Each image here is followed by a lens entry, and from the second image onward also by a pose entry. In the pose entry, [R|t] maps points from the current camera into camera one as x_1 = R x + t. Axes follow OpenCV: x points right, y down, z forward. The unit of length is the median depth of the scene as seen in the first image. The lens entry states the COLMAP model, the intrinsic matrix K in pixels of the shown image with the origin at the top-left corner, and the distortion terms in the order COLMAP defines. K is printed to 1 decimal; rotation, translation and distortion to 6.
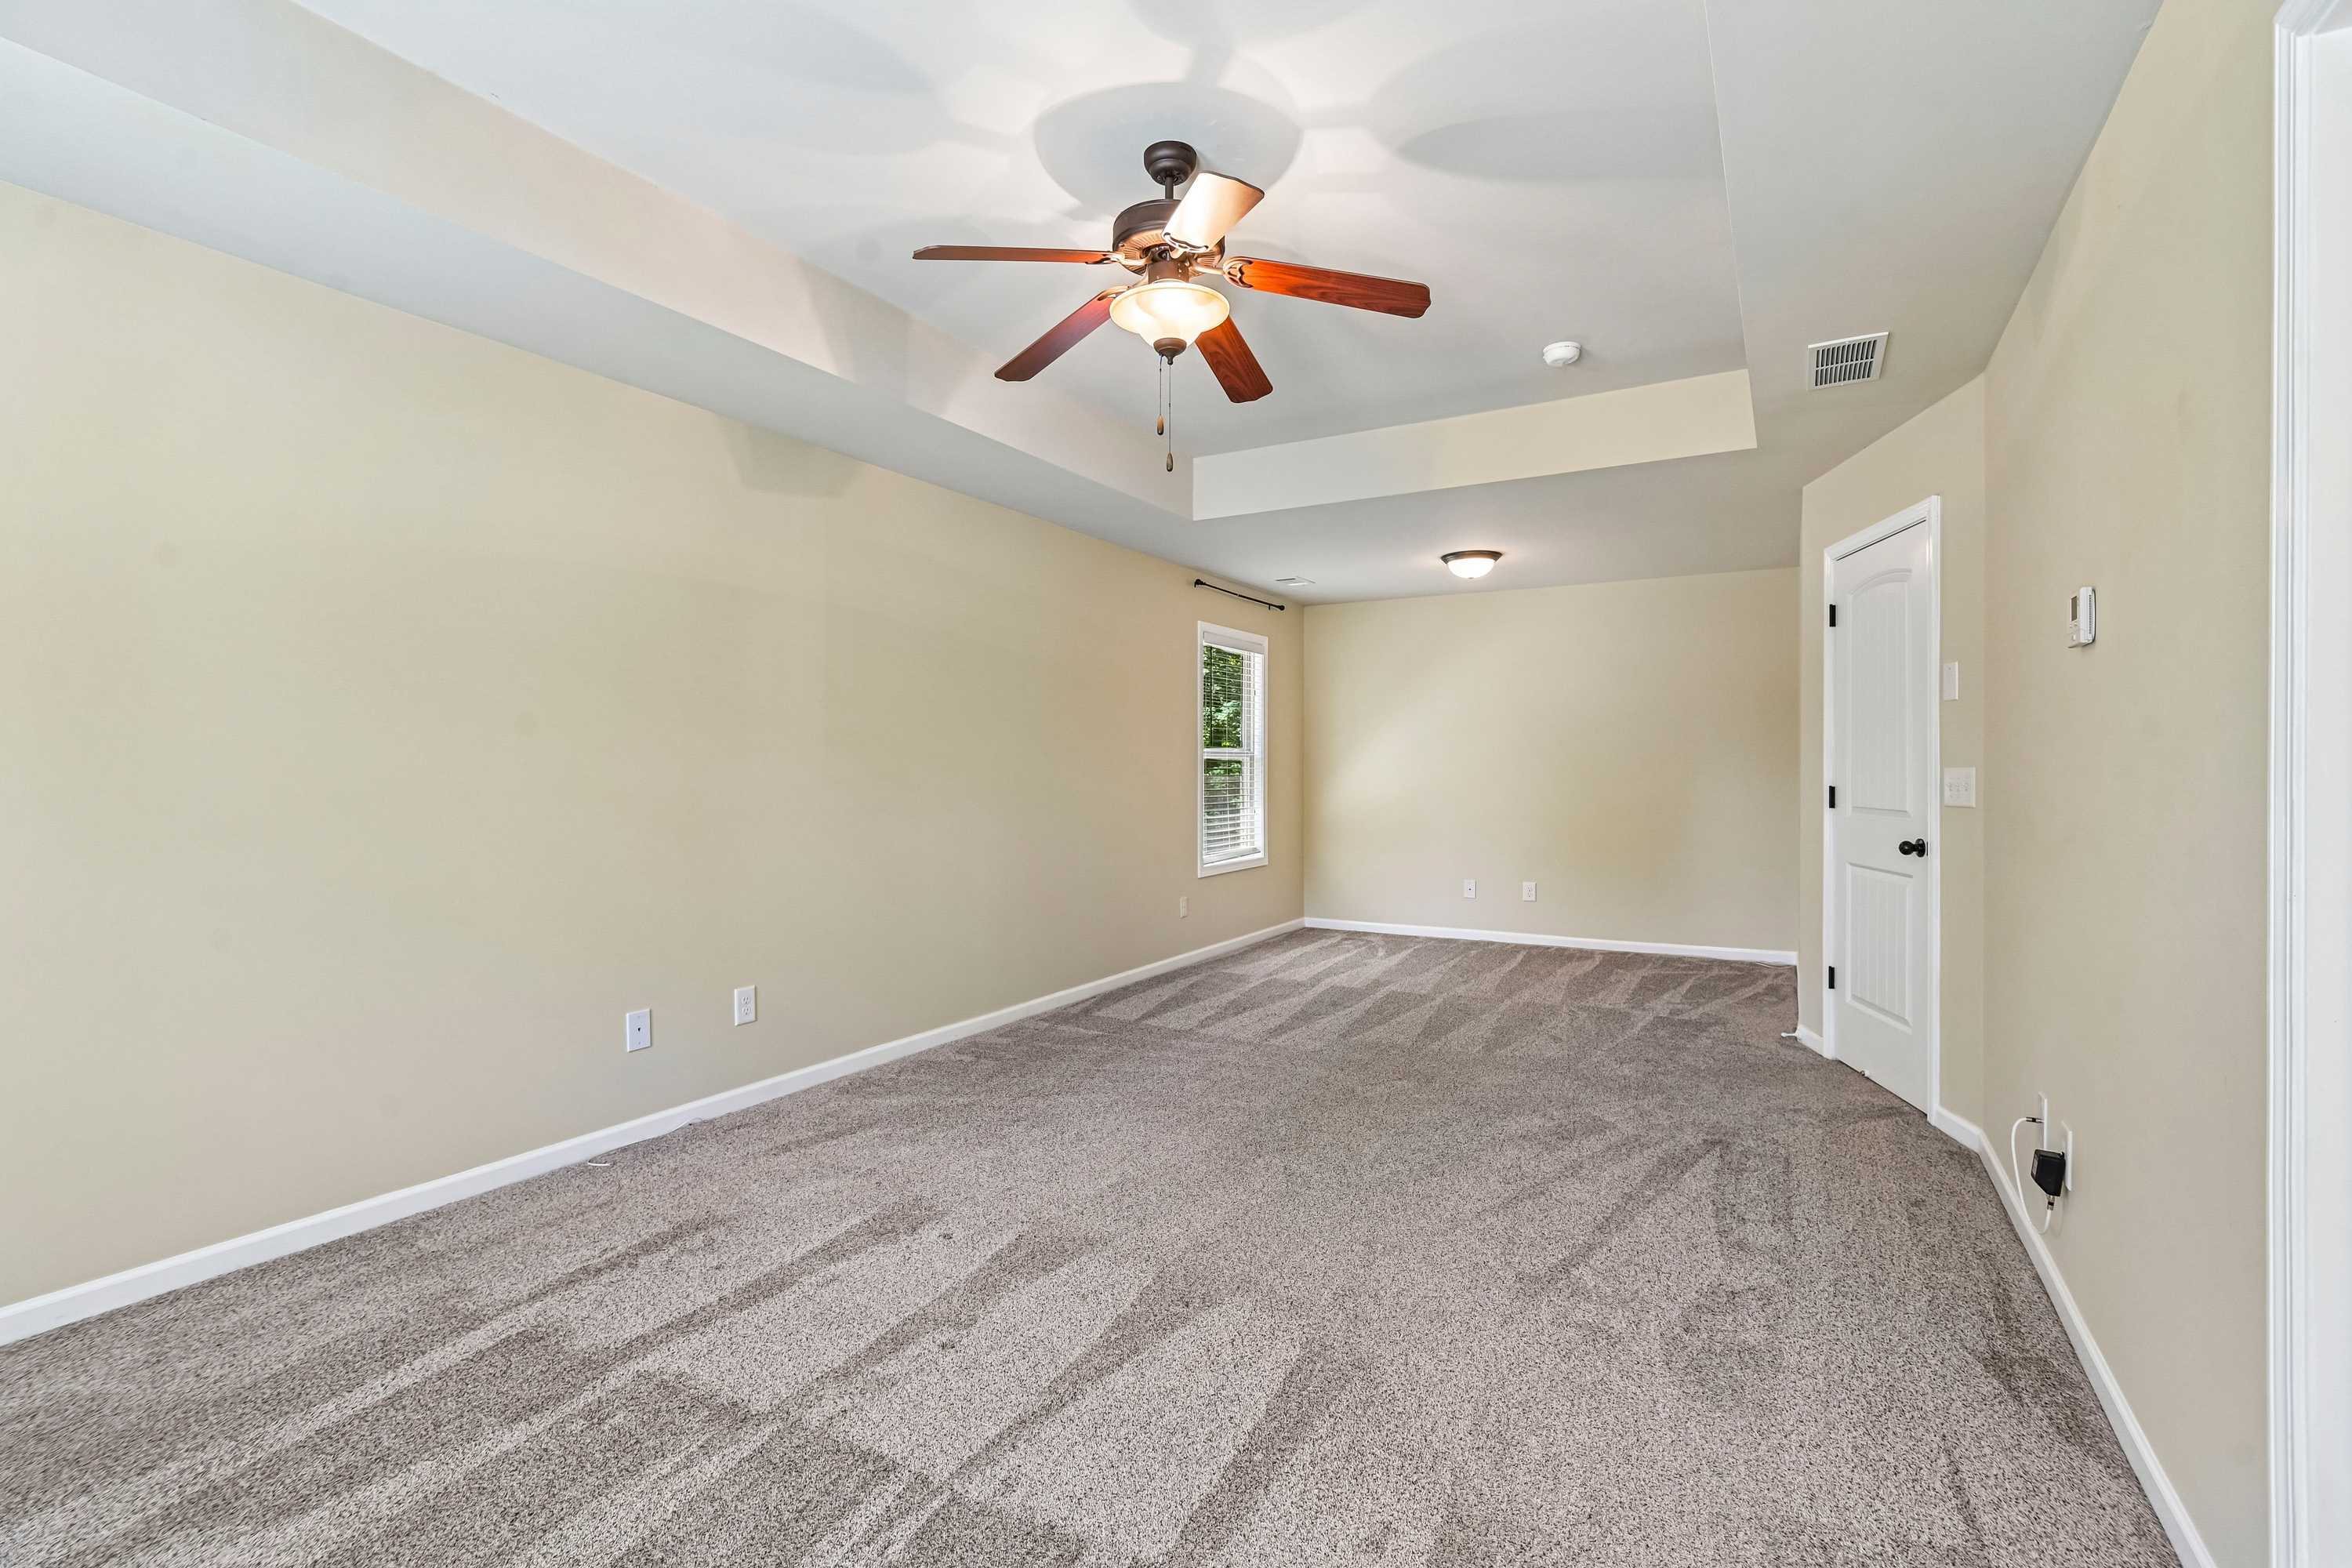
lens RADIAL K [[1066.8, 0, 1183.9], [0, 1066.8, 775.1], [0, 0, 1]] dist [-0.010277, -0.002858]
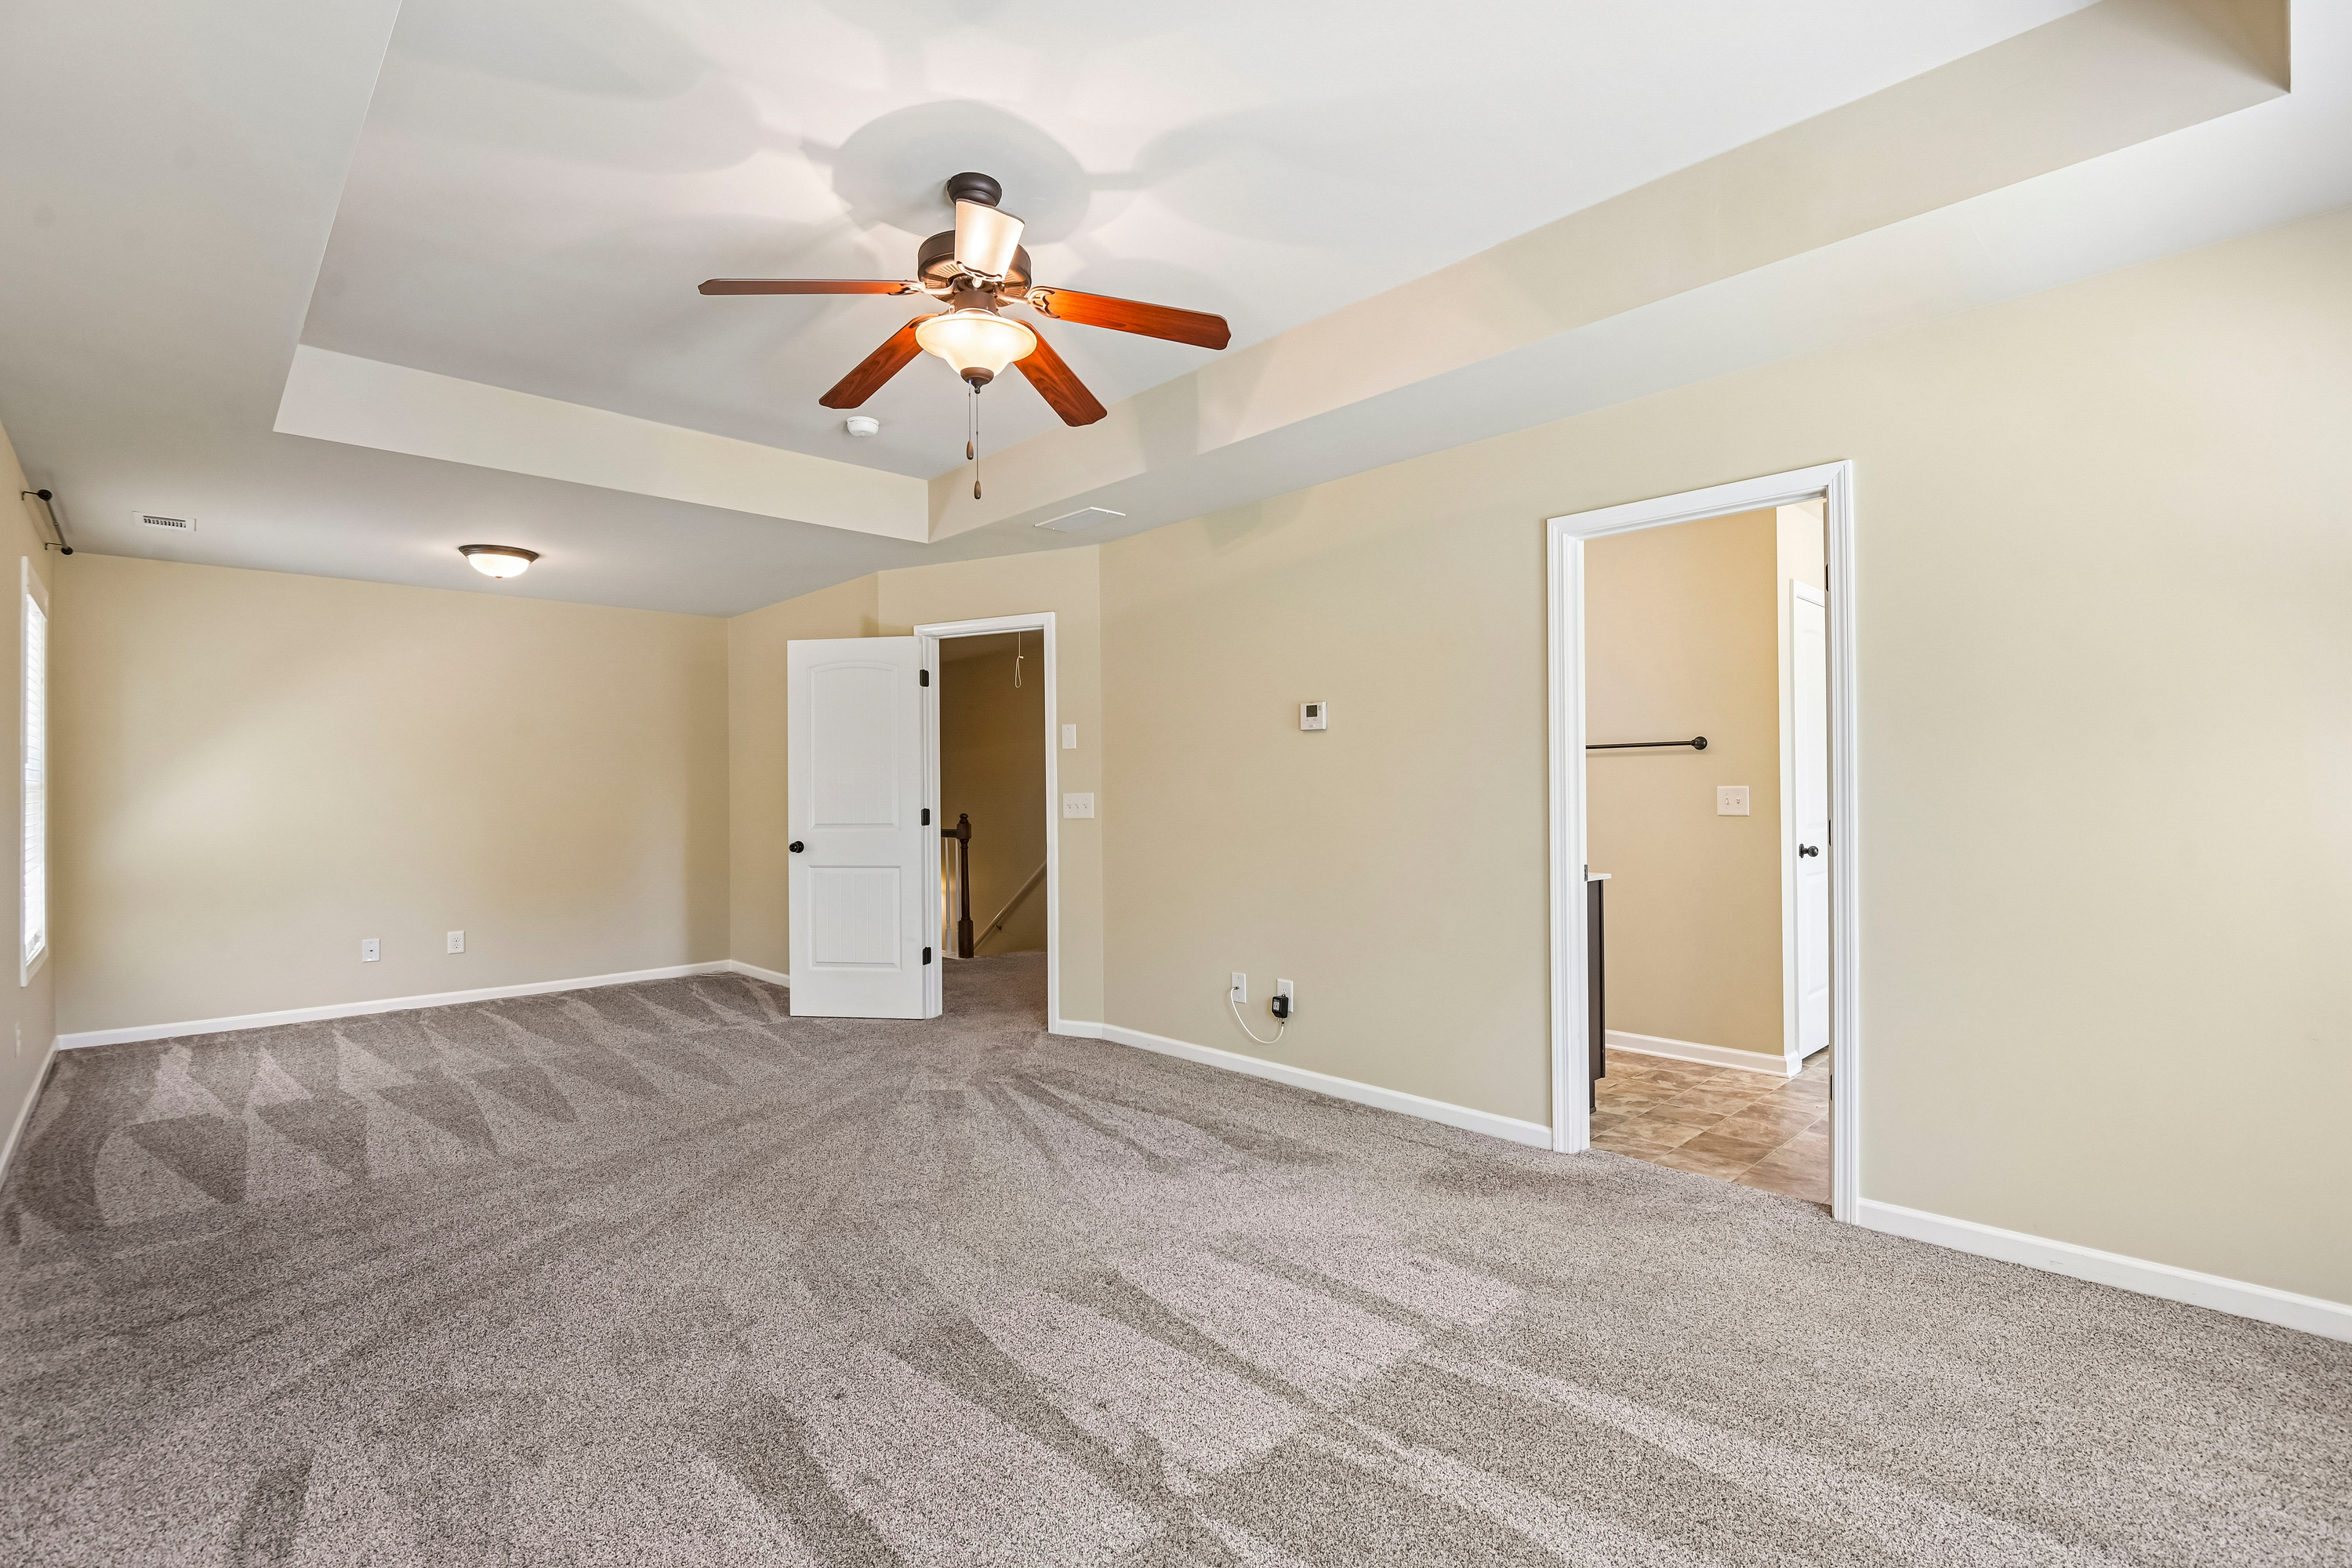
lens RADIAL K [[1066.8, 0, 1185.2], [0, 1066.8, 775.0], [0, 0, 1]] dist [-0.010277, -0.002858]
pose [[0.288143, 0.013049, 0.957498, -0.743241], [0.014608, 0.999731, -0.018021, -0.003153], [-0.957476, 0.019180, 0.287875, 0.430511]]
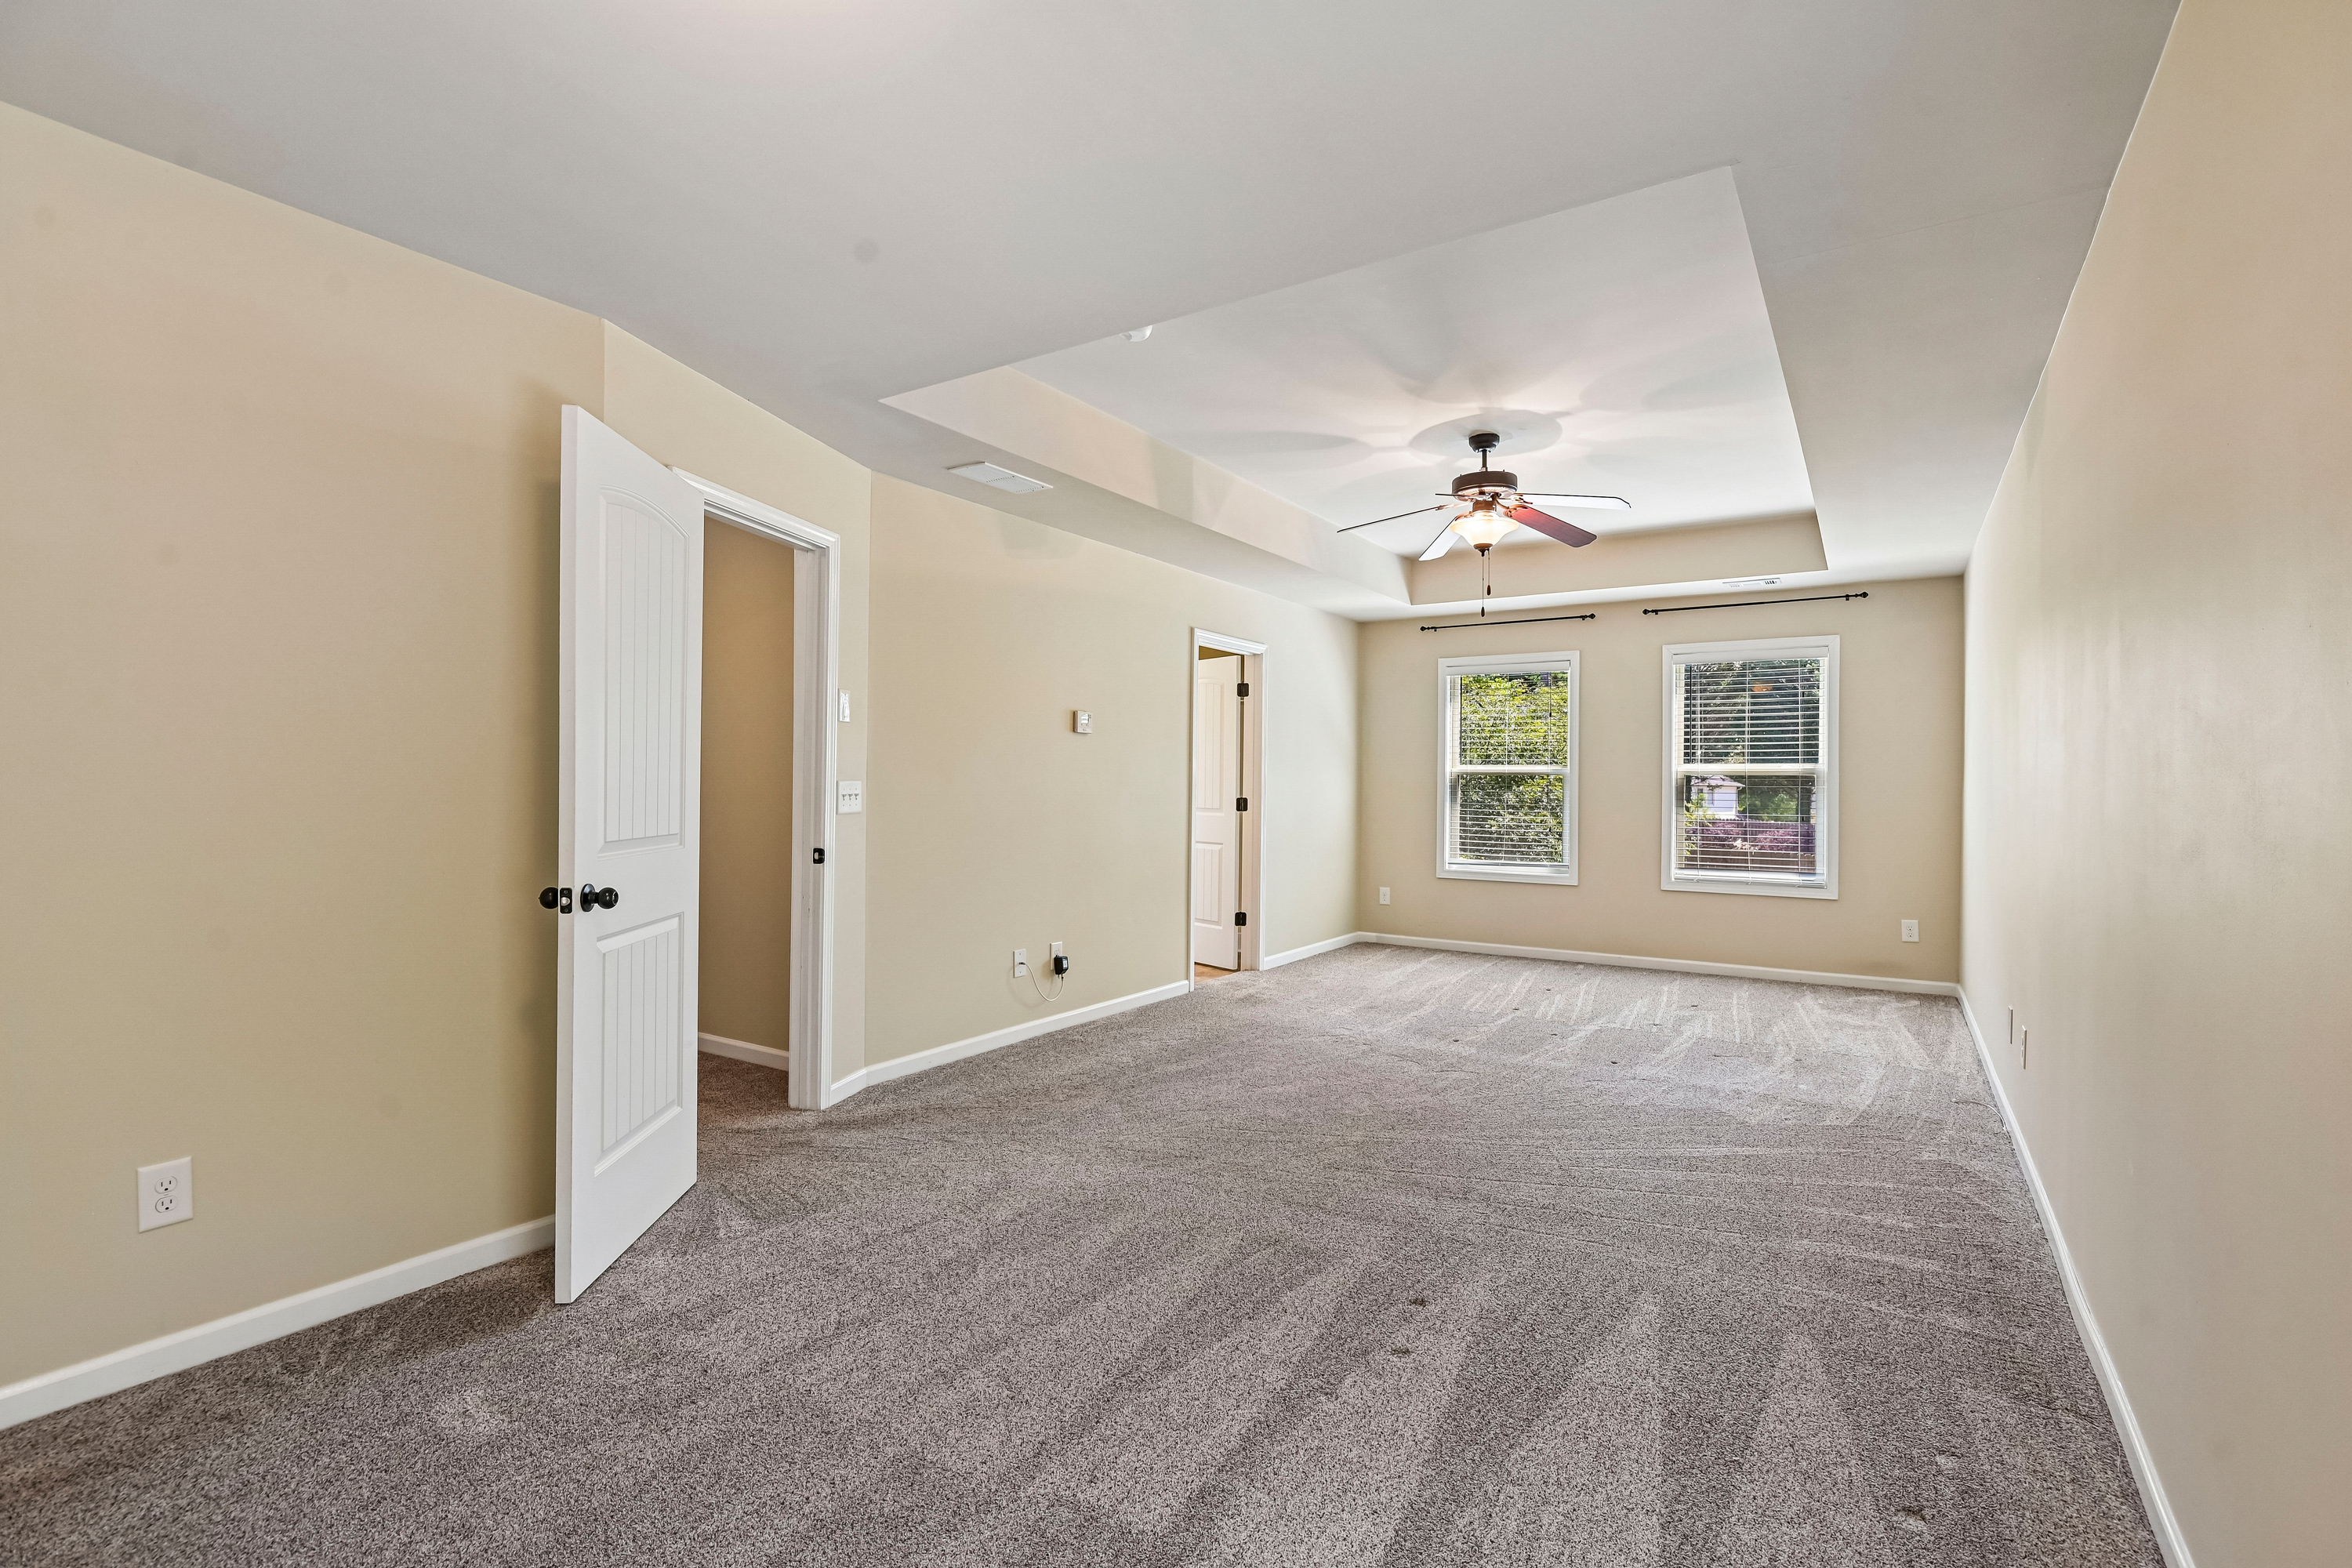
lens RADIAL K [[1066.8, 0, 1186.2], [0, 1066.8, 786.3], [0, 0, 1]] dist [-0.010277, -0.002858]
pose [[-0.997231, -0.000269, 0.074372, 0.284731], [0.000051, 0.999991, 0.004310, -0.006205], [-0.074372, 0.004302, -0.997221, 2.286732]]
